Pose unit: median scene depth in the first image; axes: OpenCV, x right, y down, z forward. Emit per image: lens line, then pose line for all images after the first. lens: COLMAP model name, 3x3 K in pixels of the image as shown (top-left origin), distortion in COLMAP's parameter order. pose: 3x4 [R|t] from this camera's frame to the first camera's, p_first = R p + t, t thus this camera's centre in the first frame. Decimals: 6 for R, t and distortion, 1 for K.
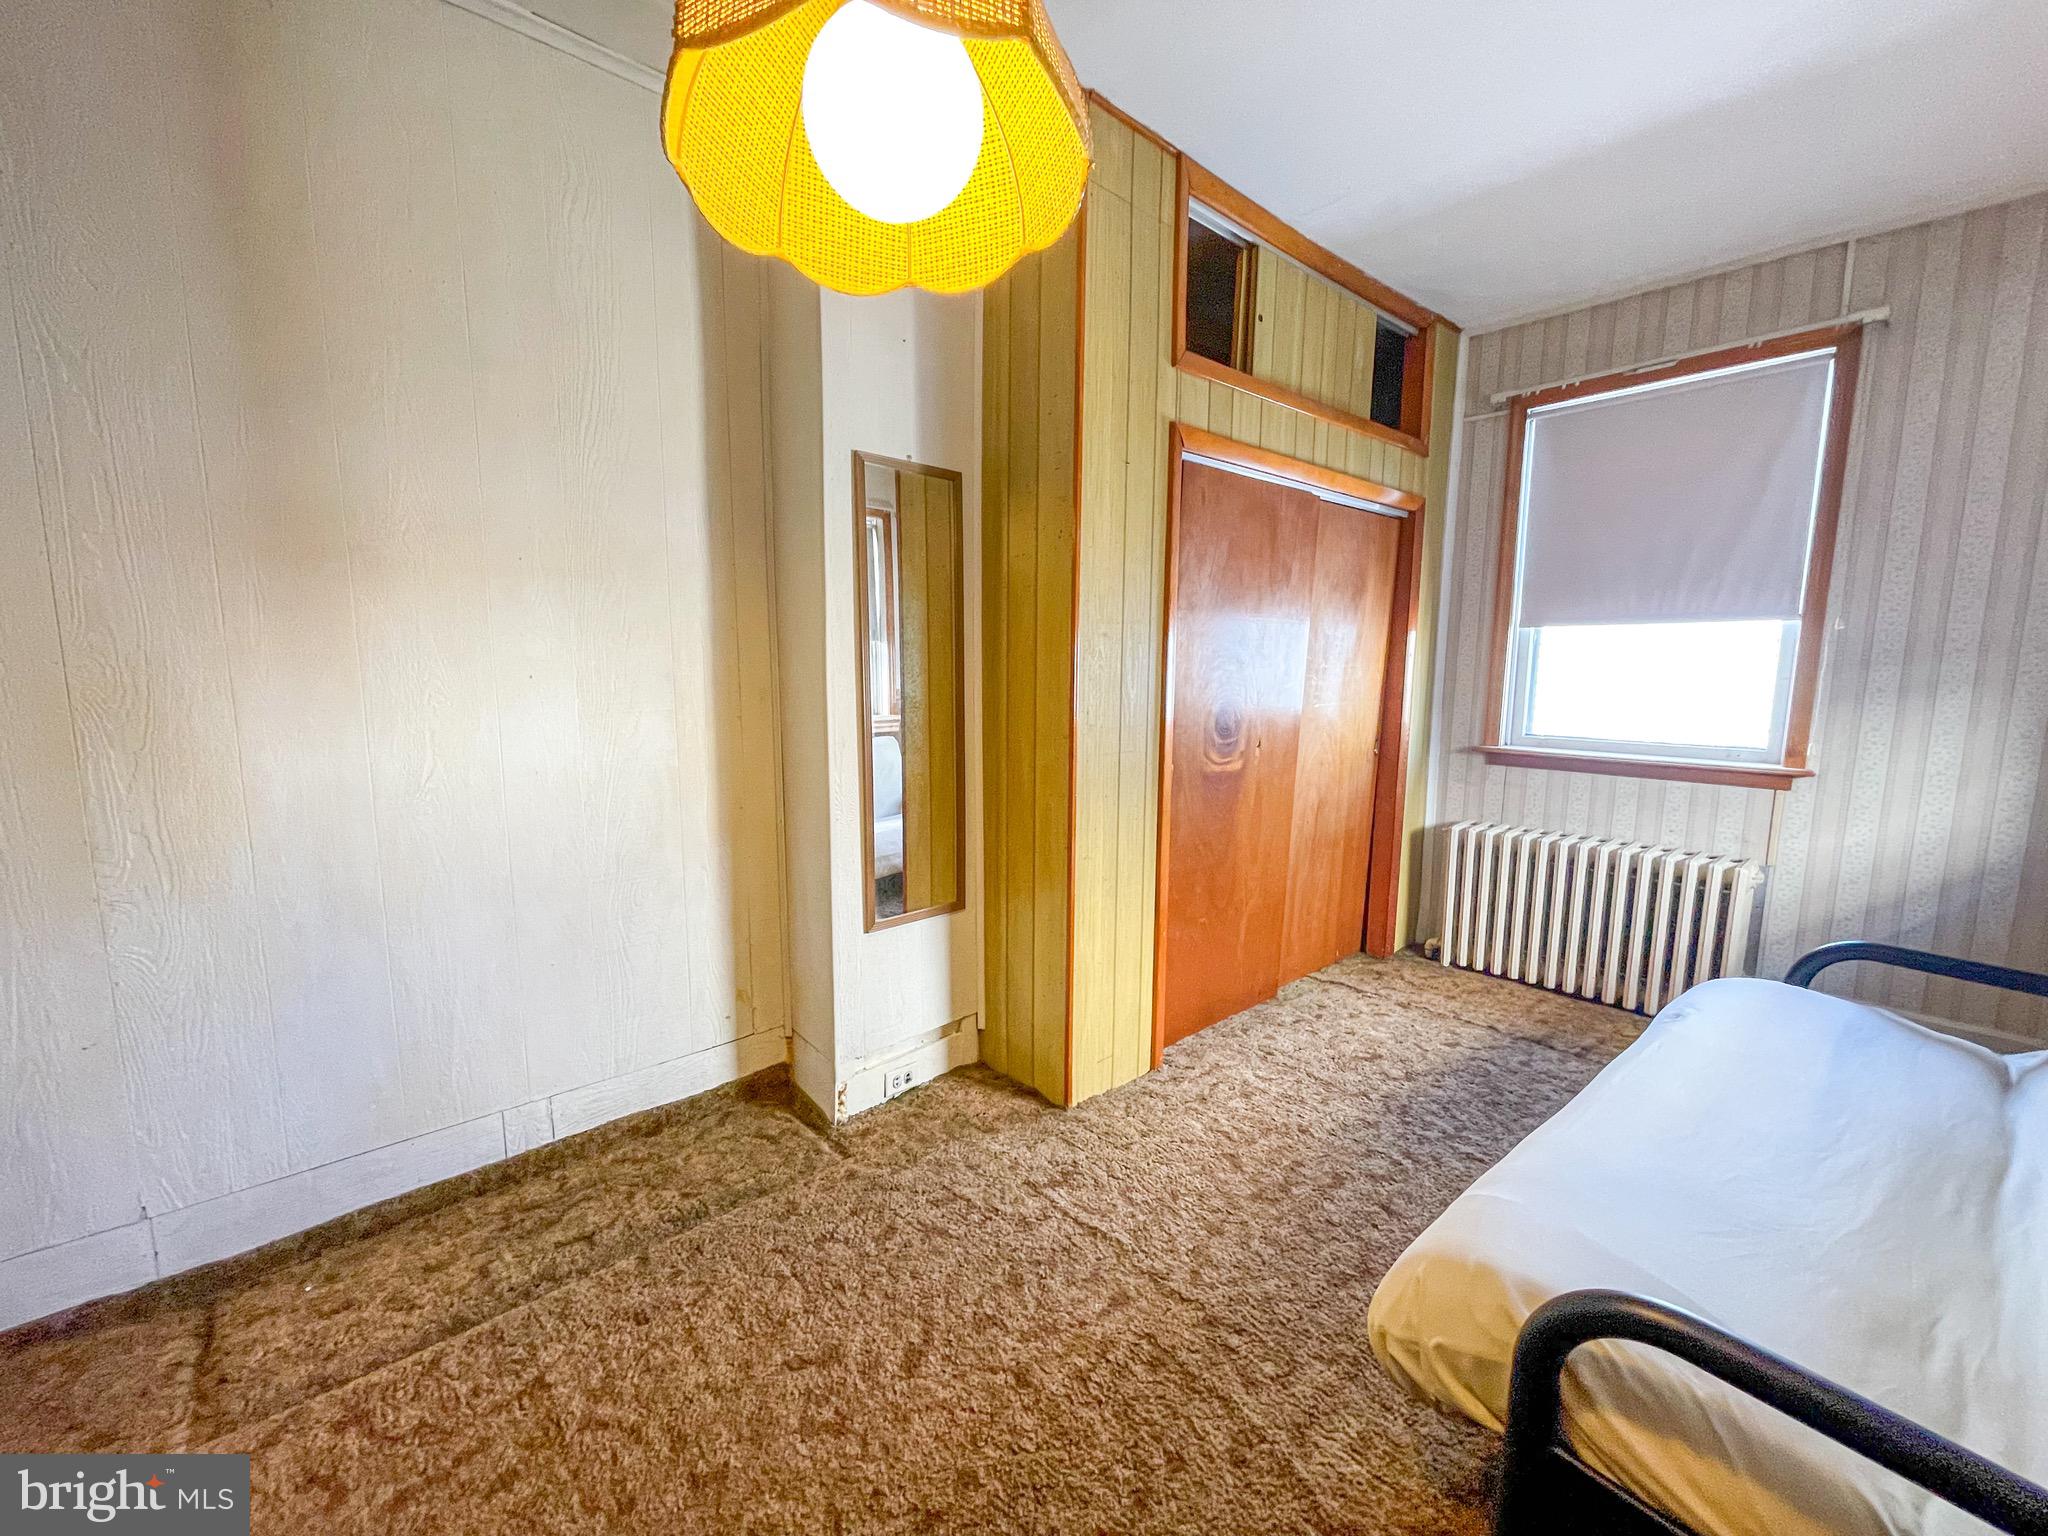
lens RADIAL K [[828.8, 0, 1024.0], [0, 828.8, 768.0], [0, 0, 1]] dist [-0.002278, 0.000456]
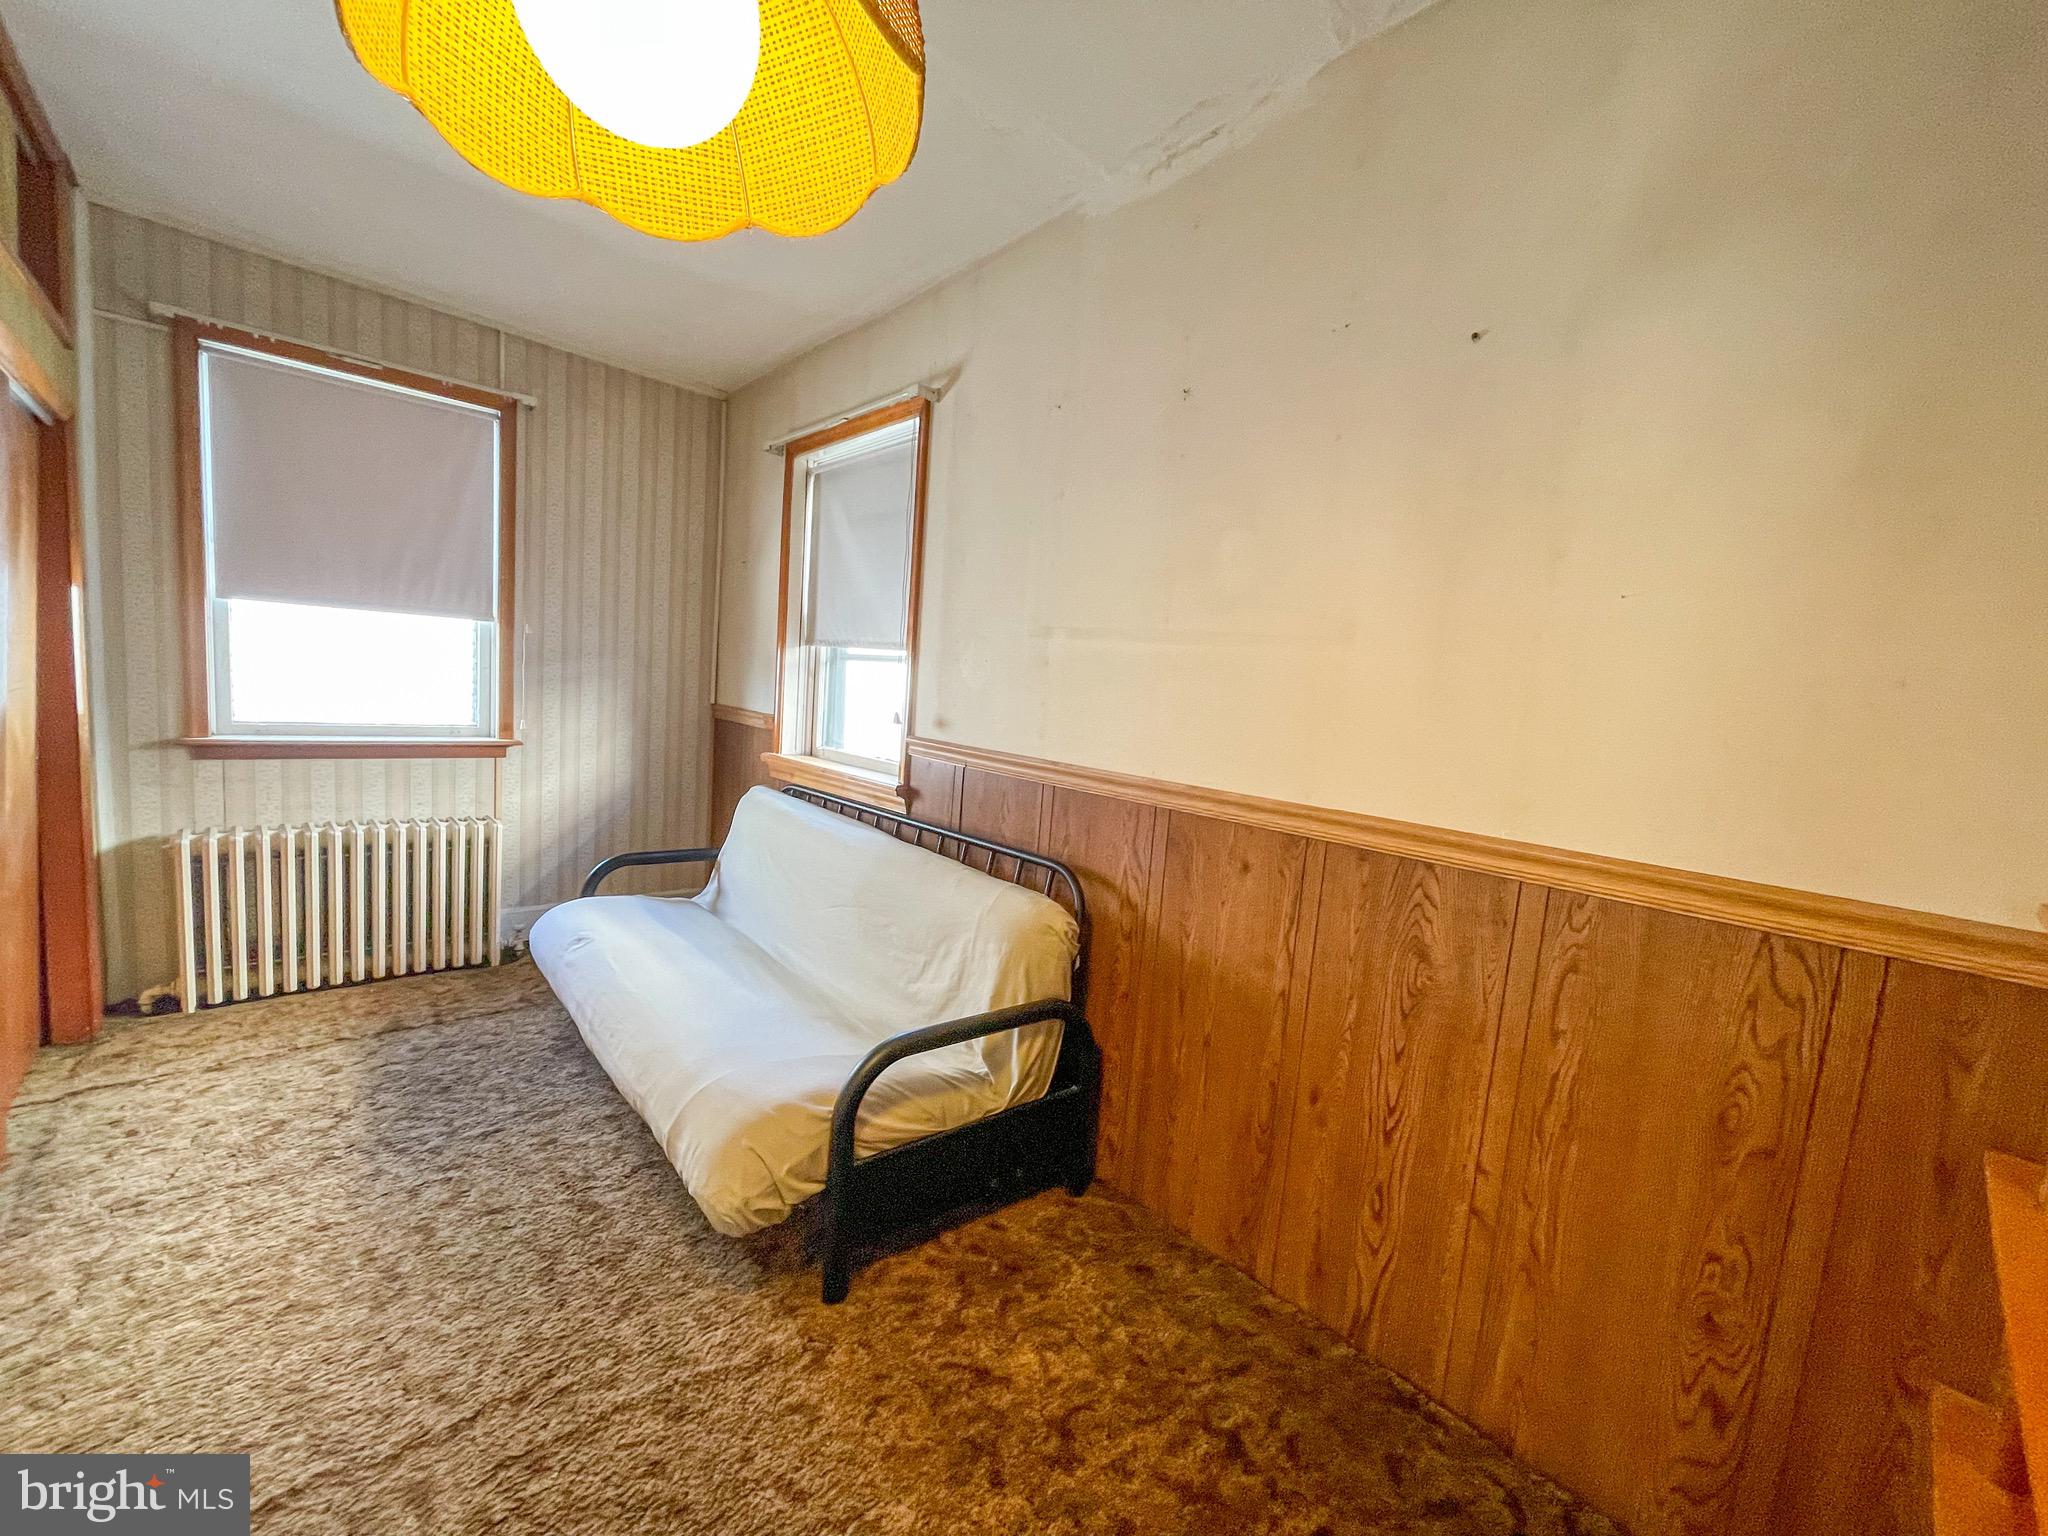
lens RADIAL K [[810.1, 0, 1019.8], [0, 810.1, 770.9], [0, 0, 1]] dist [-0.003666, -0.000465]
pose [[-0.027593, -0.109617, 0.993591, -0.352817], [0.053368, 0.992390, 0.110966, -0.051283], [-0.998194, 0.056088, -0.021533, 0.254636]]
